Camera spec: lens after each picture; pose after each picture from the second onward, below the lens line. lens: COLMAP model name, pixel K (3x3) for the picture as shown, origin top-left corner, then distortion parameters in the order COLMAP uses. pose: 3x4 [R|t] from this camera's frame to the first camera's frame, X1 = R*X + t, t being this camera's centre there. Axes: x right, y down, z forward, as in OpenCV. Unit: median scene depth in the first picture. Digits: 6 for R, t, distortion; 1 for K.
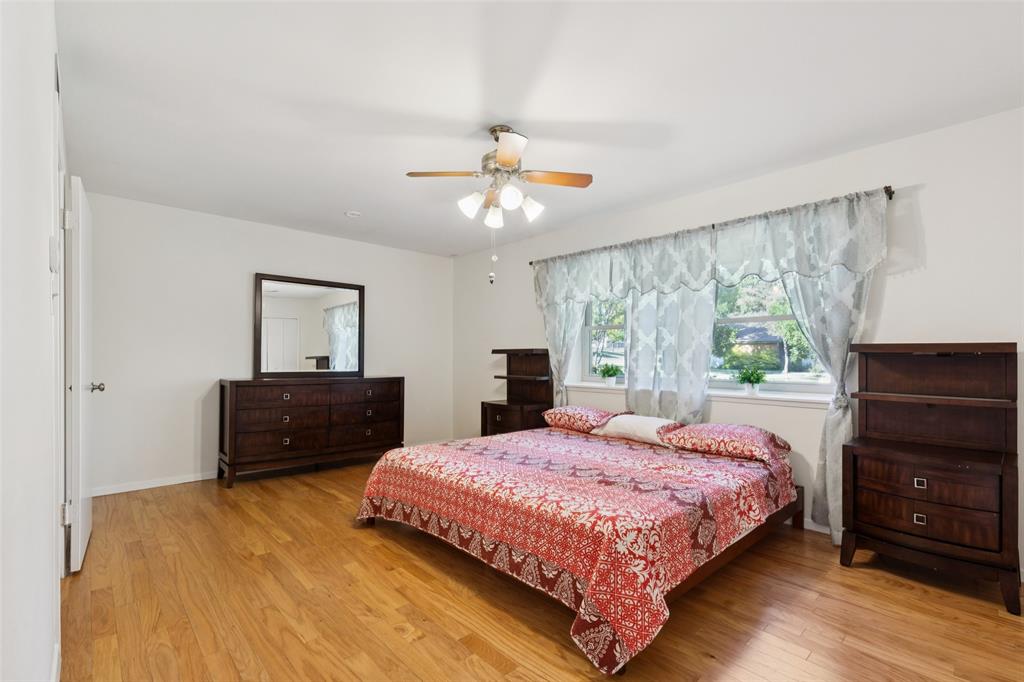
lens RADIAL K [[460.4, 0, 510.3], [0, 460.4, 354.0], [0, 0, 1]] dist [0.009418, -0.002049]
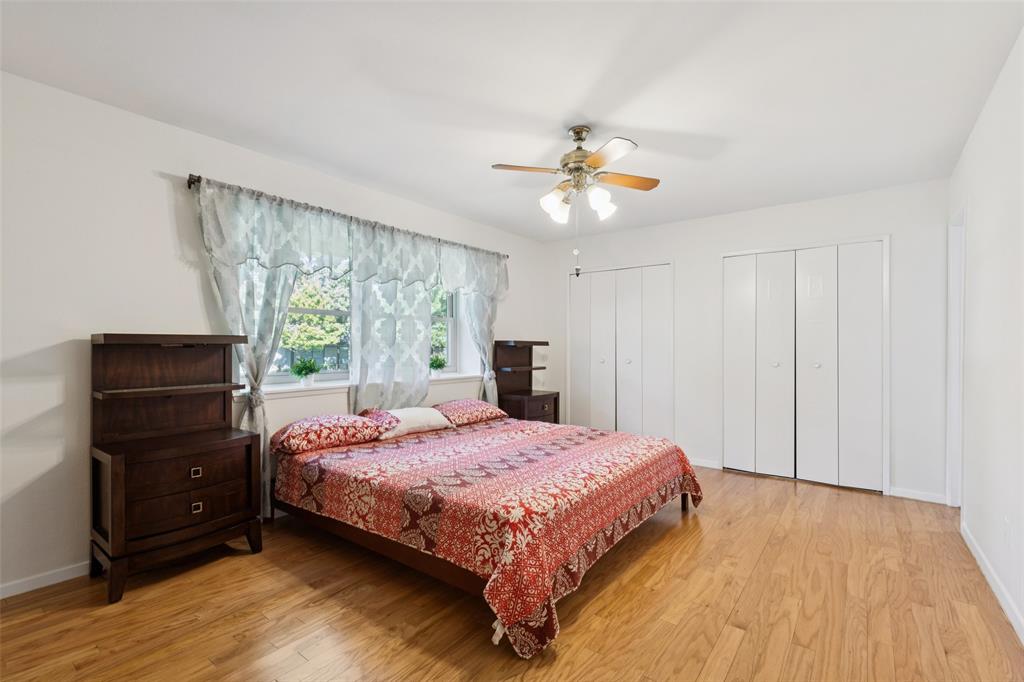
lens RADIAL K [[460.4, 0, 508.3], [0, 460.4, 343.2], [0, 0, 1]] dist [0.009418, -0.002049]
pose [[-0.160596, 0.005089, 0.987007, -0.931578], [-0.002607, 0.999981, -0.005581, -0.000756], [-0.987017, -0.003470, -0.160579, 1.213192]]
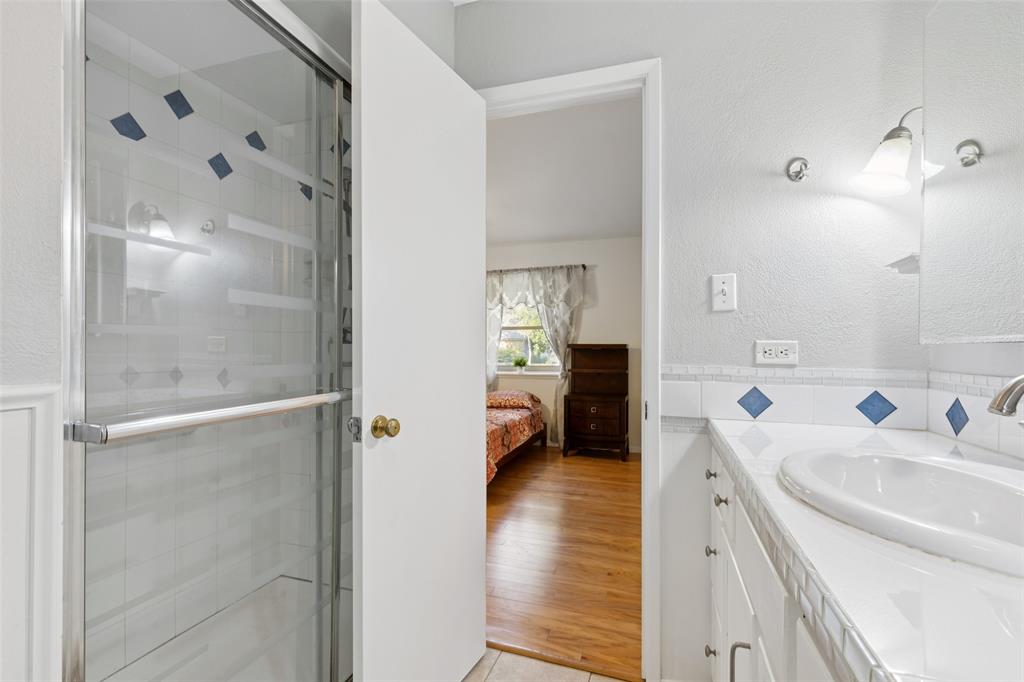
lens RADIAL K [[460.4, 0, 509.1], [0, 460.4, 348.8], [0, 0, 1]] dist [0.009418, -0.002049]
pose [[0.878592, 0.003580, 0.477559, -0.378074], [-0.003916, 0.999992, -0.000292, 0.000227], [-0.477557, -0.001613, 0.878599, -0.543106]]
